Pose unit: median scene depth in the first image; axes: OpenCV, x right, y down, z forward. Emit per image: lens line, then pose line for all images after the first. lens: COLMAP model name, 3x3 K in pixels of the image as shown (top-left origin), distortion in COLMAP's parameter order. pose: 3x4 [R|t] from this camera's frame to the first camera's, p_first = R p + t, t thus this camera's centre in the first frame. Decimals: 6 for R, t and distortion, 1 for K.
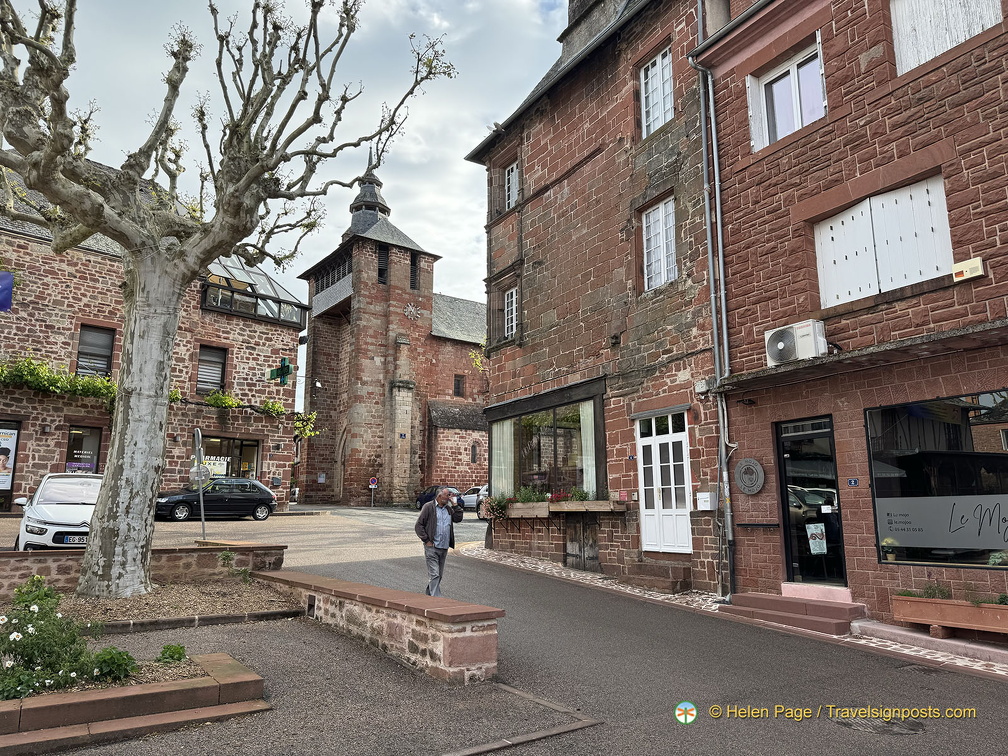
lens RADIAL K [[689.9, 0, 492.7], [0, 689.9, 390.1], [0, 0, 1]] dist [0.057781, -0.066010]
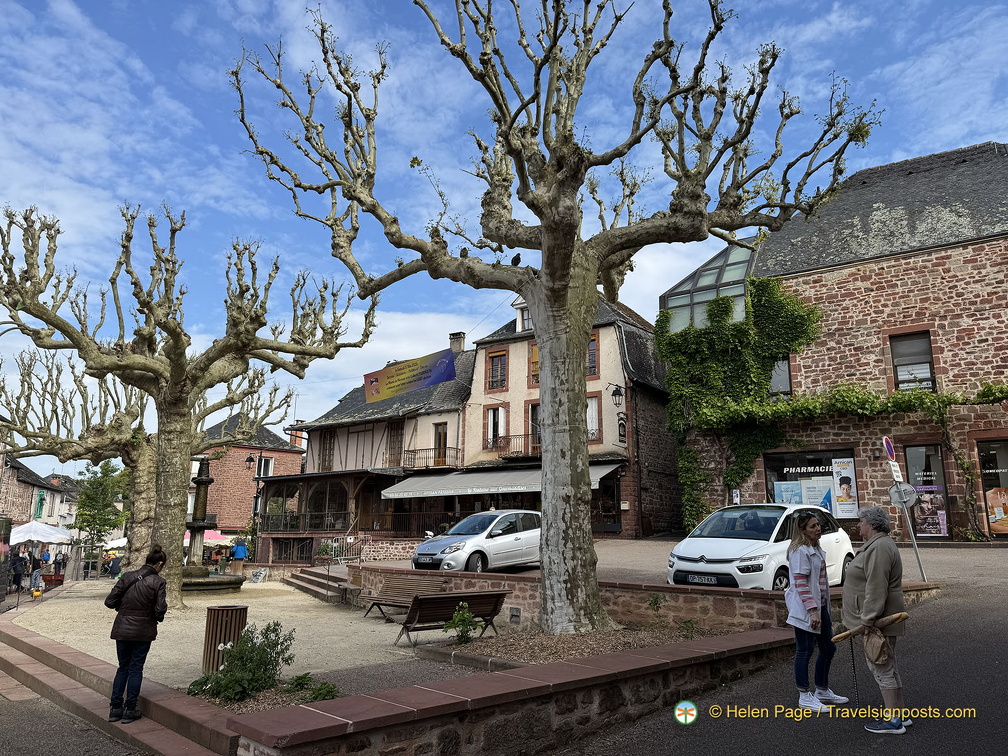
lens RADIAL K [[689.9, 0, 502.6], [0, 689.9, 378.6], [0, 0, 1]] dist [0.057781, -0.066010]
pose [[0.218016, -0.216664, -0.951591, 0.220435], [0.166577, 0.968999, -0.182463, 0.056665], [0.961624, -0.118734, 0.247349, 0.355959]]
